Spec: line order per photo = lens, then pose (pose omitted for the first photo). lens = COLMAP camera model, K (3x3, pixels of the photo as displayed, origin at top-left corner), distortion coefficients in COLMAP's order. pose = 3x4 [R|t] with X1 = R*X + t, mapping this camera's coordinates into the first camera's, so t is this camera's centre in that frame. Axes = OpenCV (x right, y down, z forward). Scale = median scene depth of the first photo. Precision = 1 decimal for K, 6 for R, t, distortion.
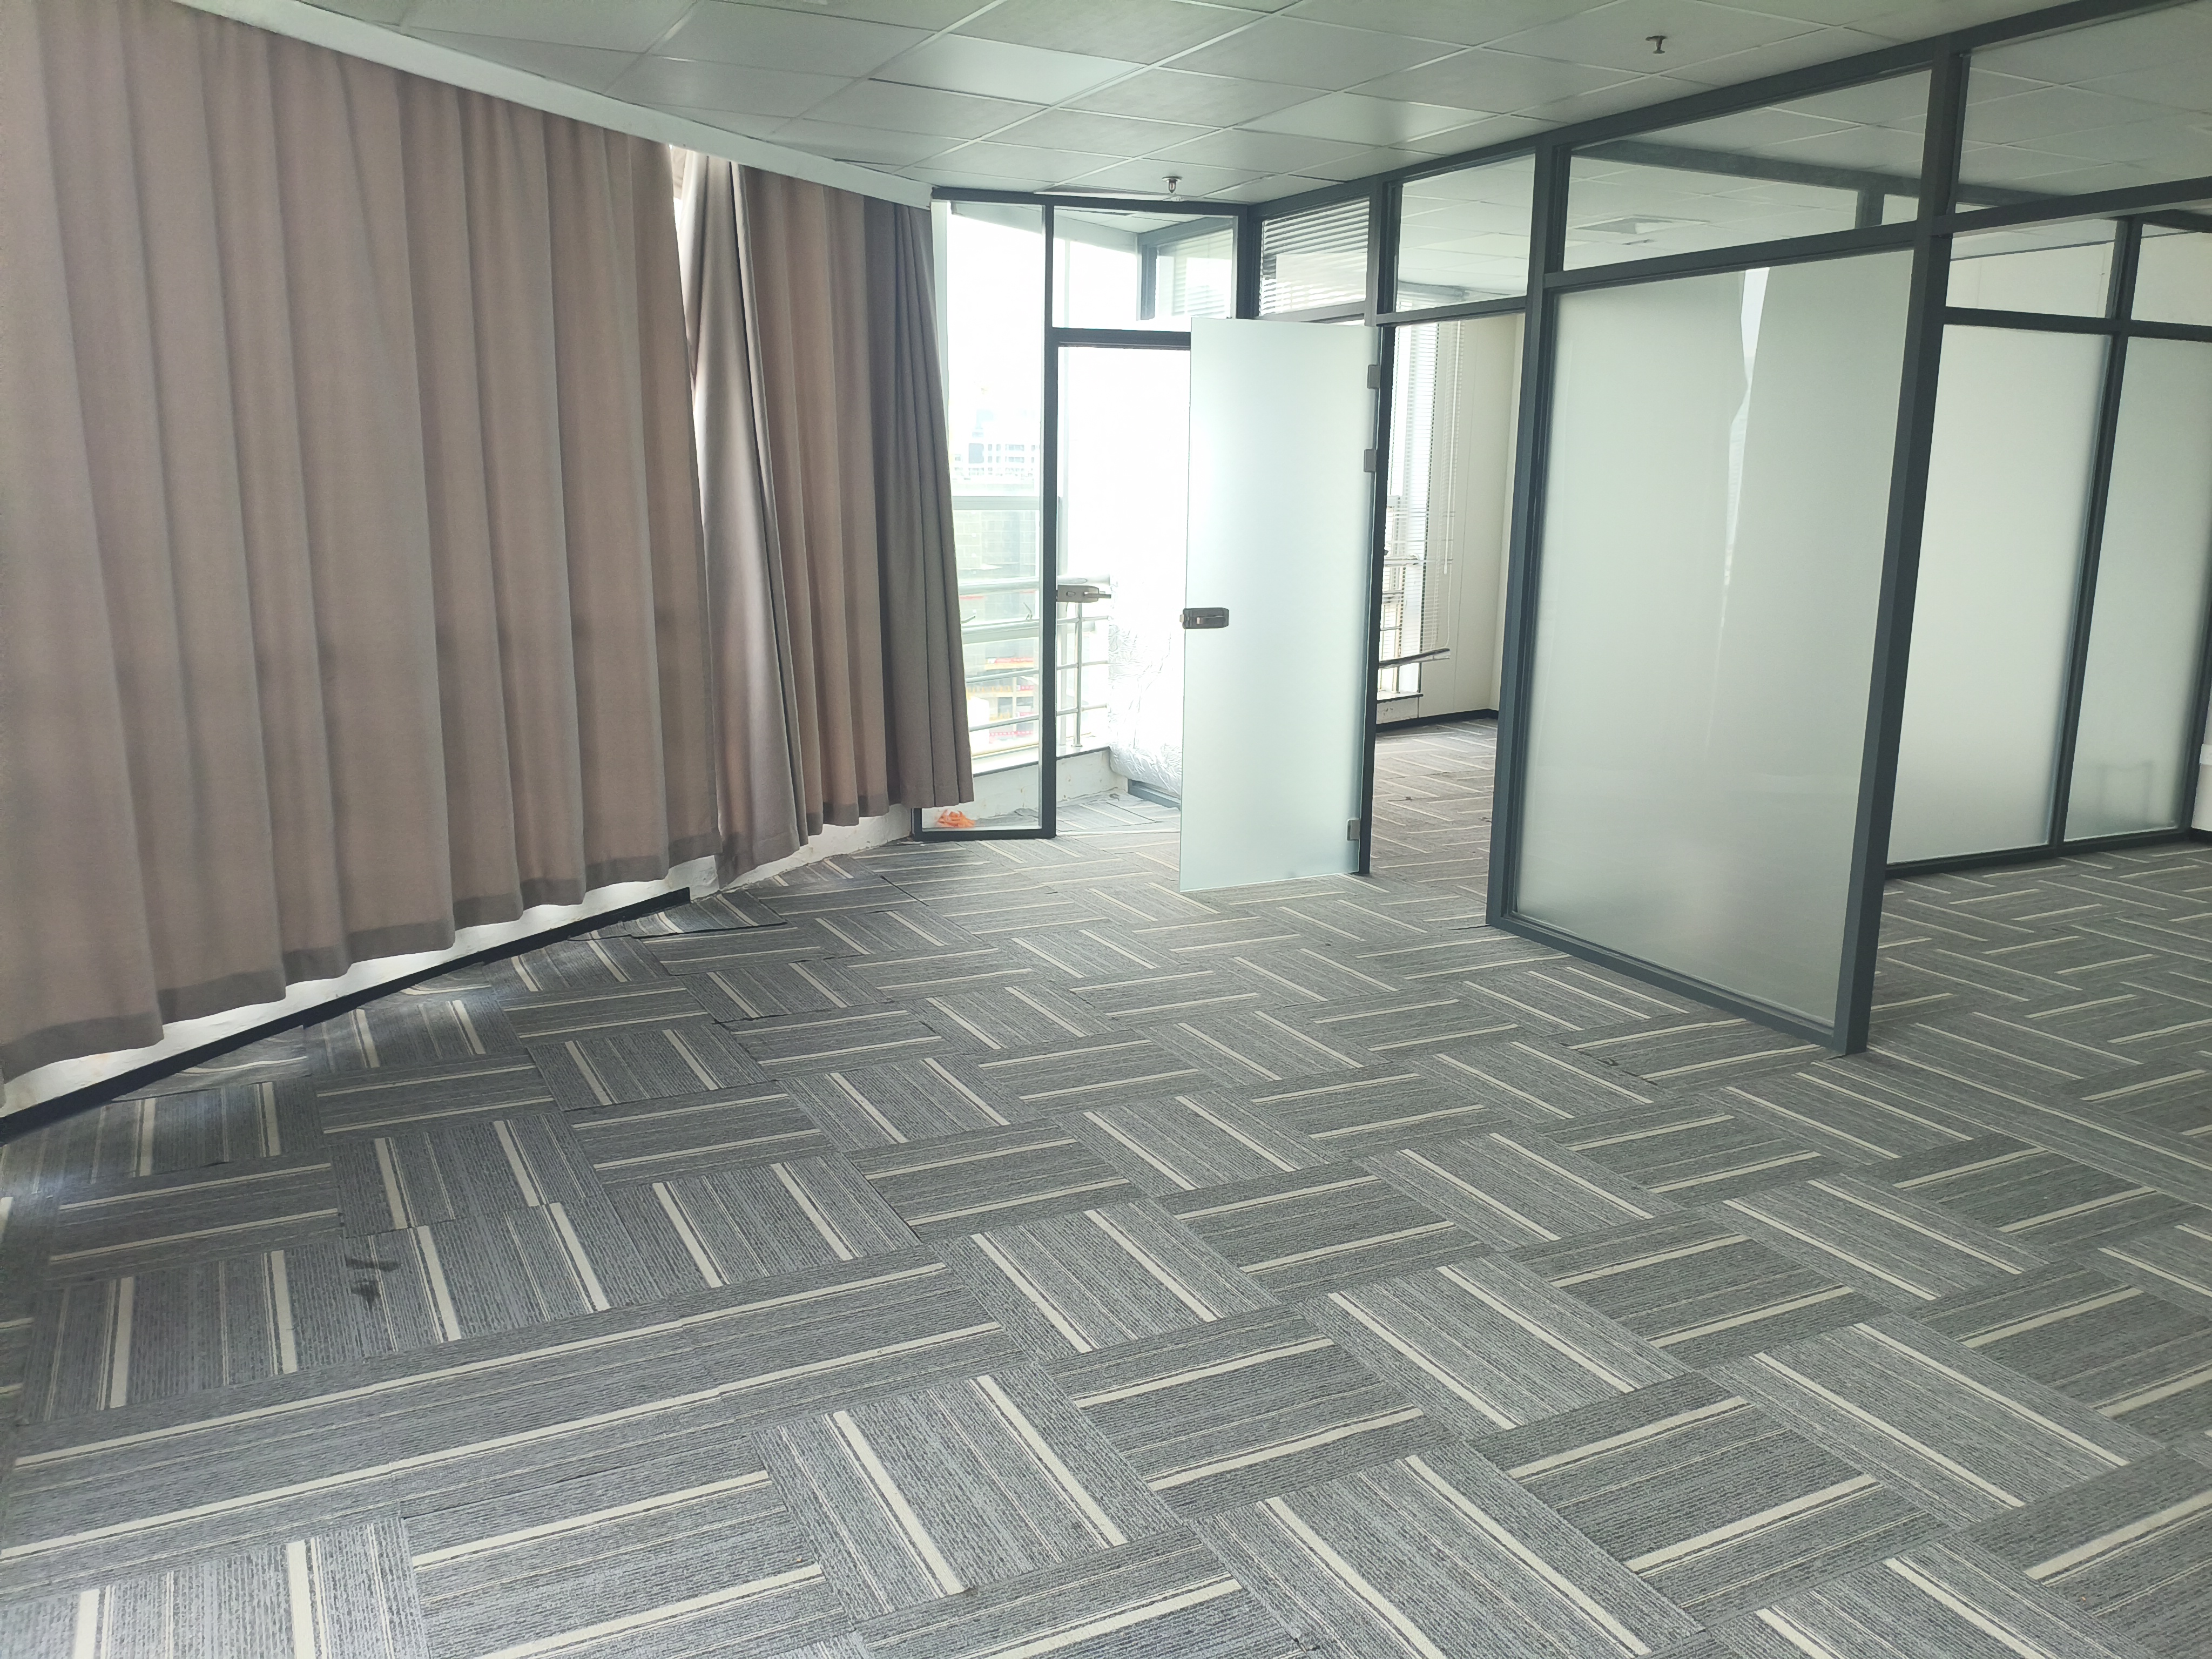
lens RADIAL K [[1710.7, 0, 1152.9], [0, 1710.7, 834.4], [0, 0, 1]] dist [-0.001510, -0.016072]
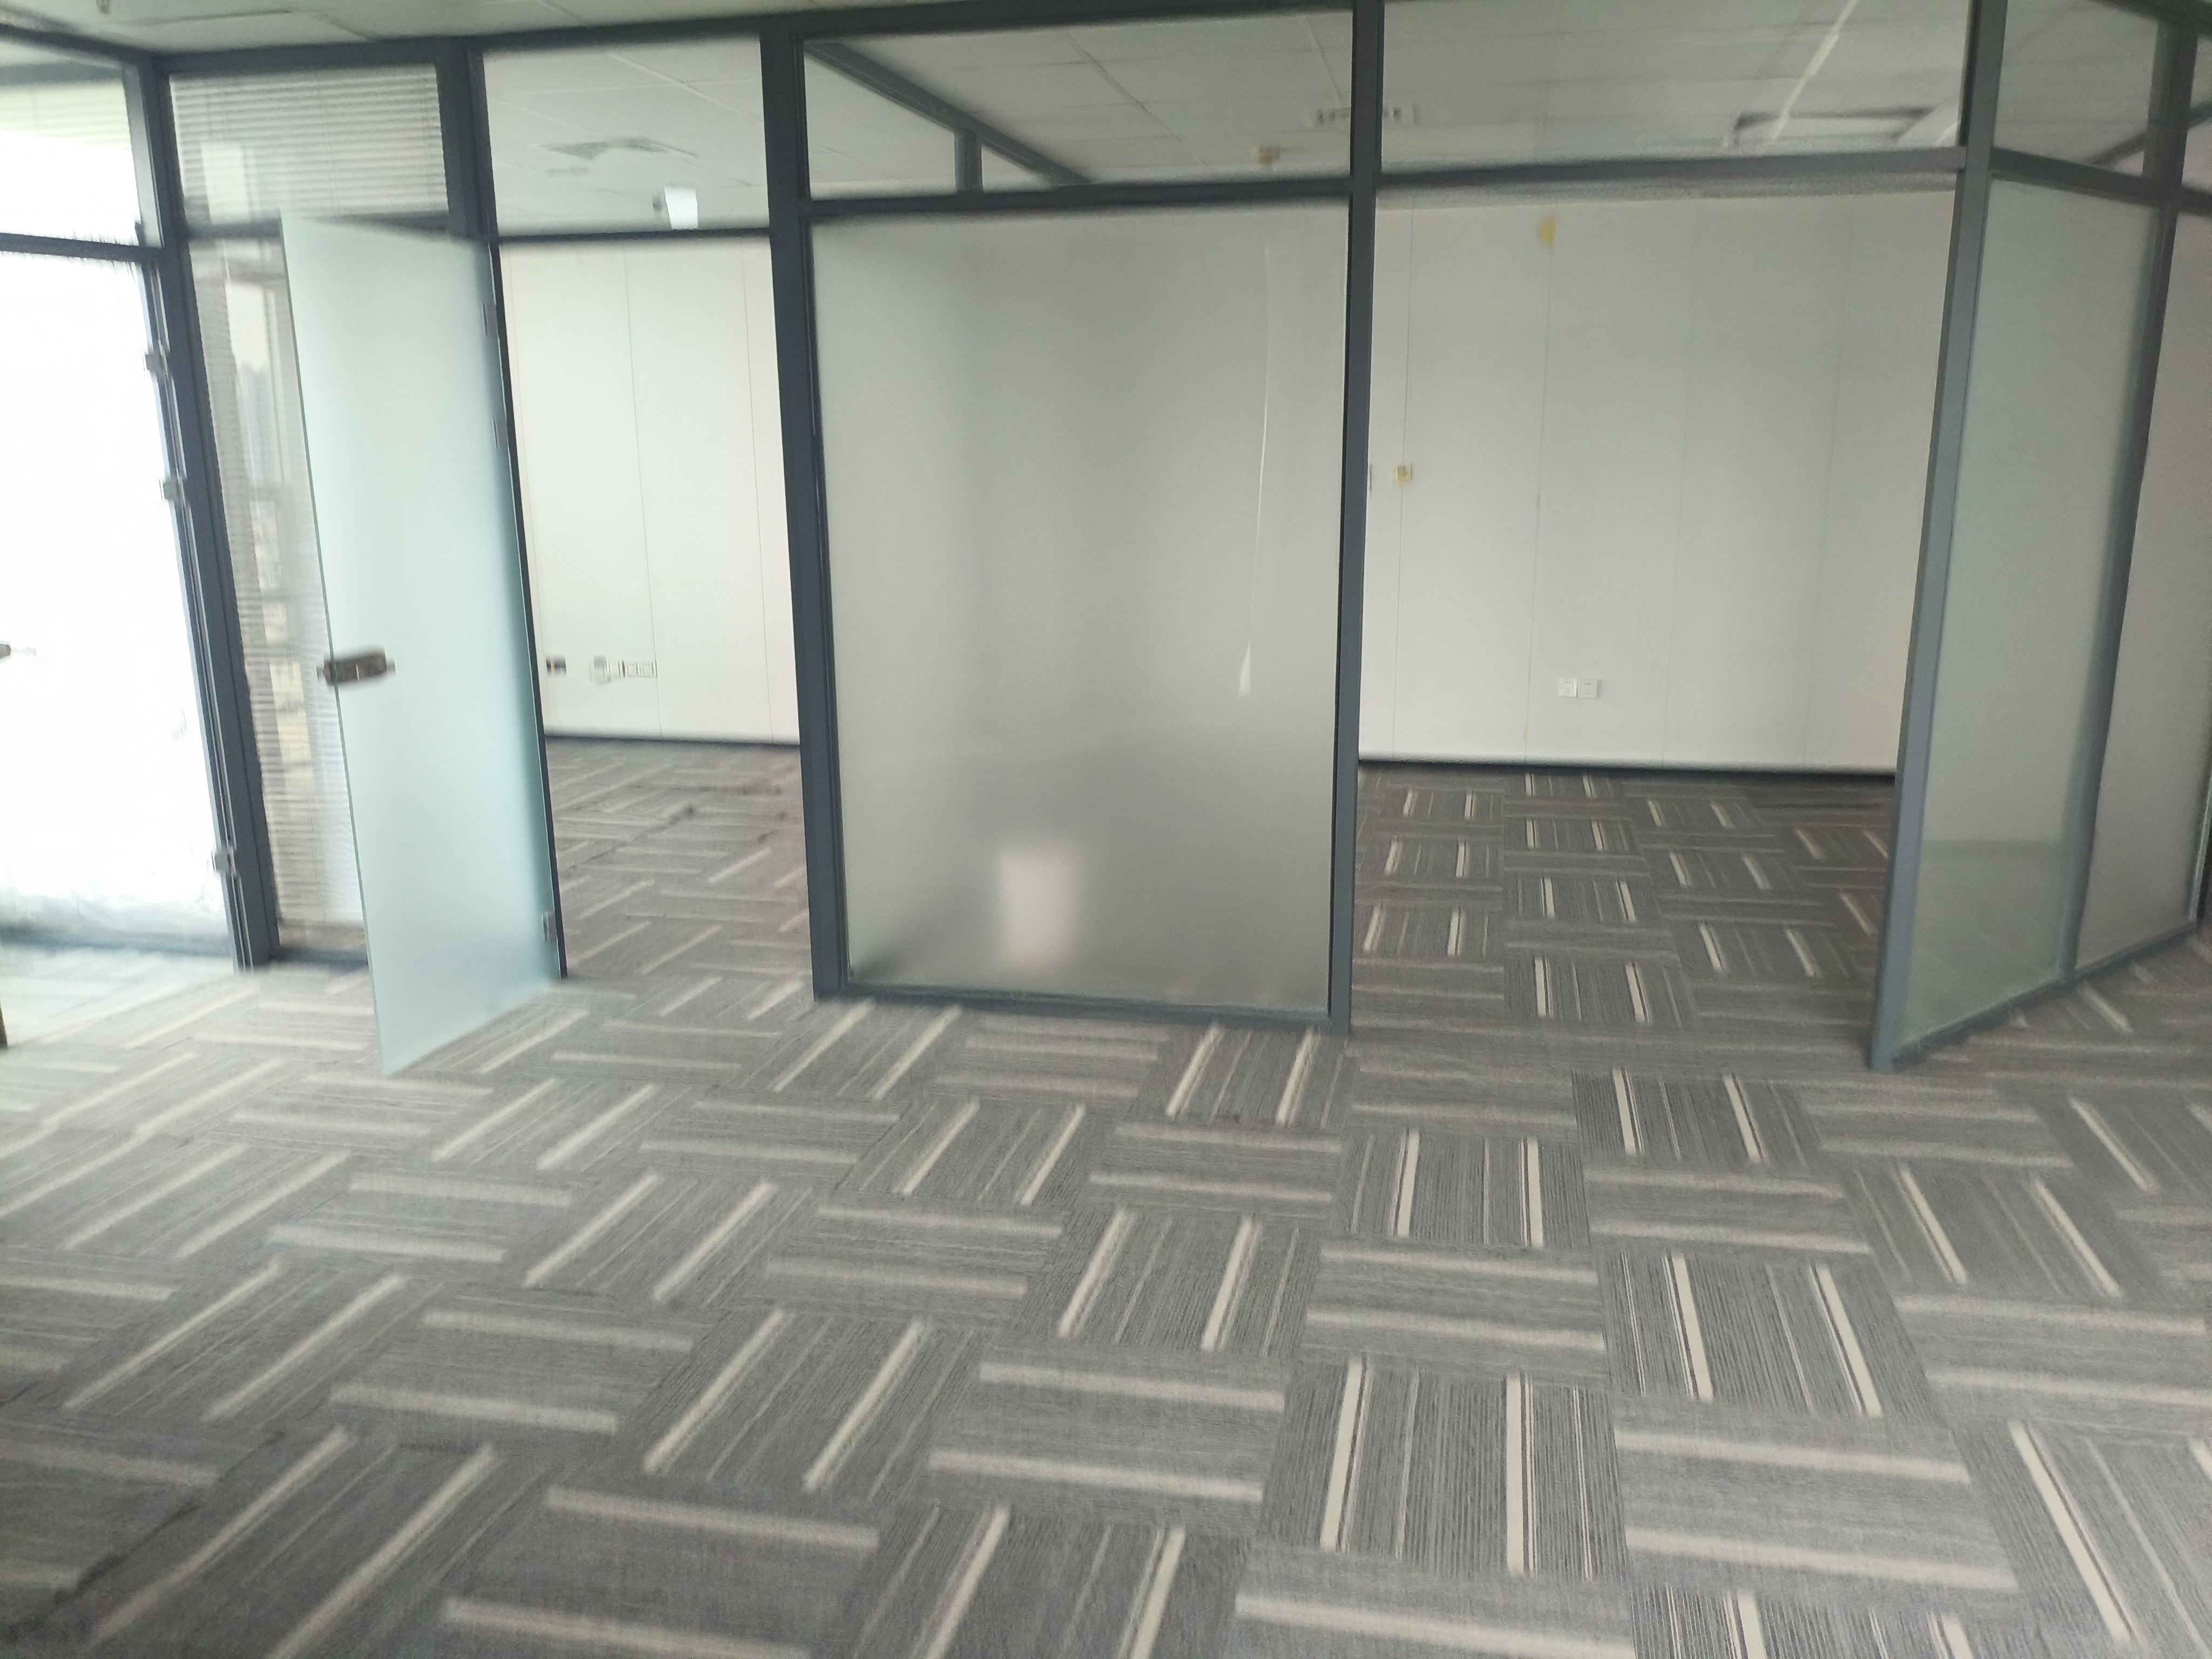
lens RADIAL K [[1665.7, 0, 1106.7], [0, 1665.7, 790.7], [0, 0, 1]] dist [-0.000402, -0.004993]
pose [[0.631131, -0.171276, 0.756530, -0.335014], [0.171167, 0.982027, 0.079533, -0.095210], [-0.756555, 0.079297, 0.649104, 0.418490]]
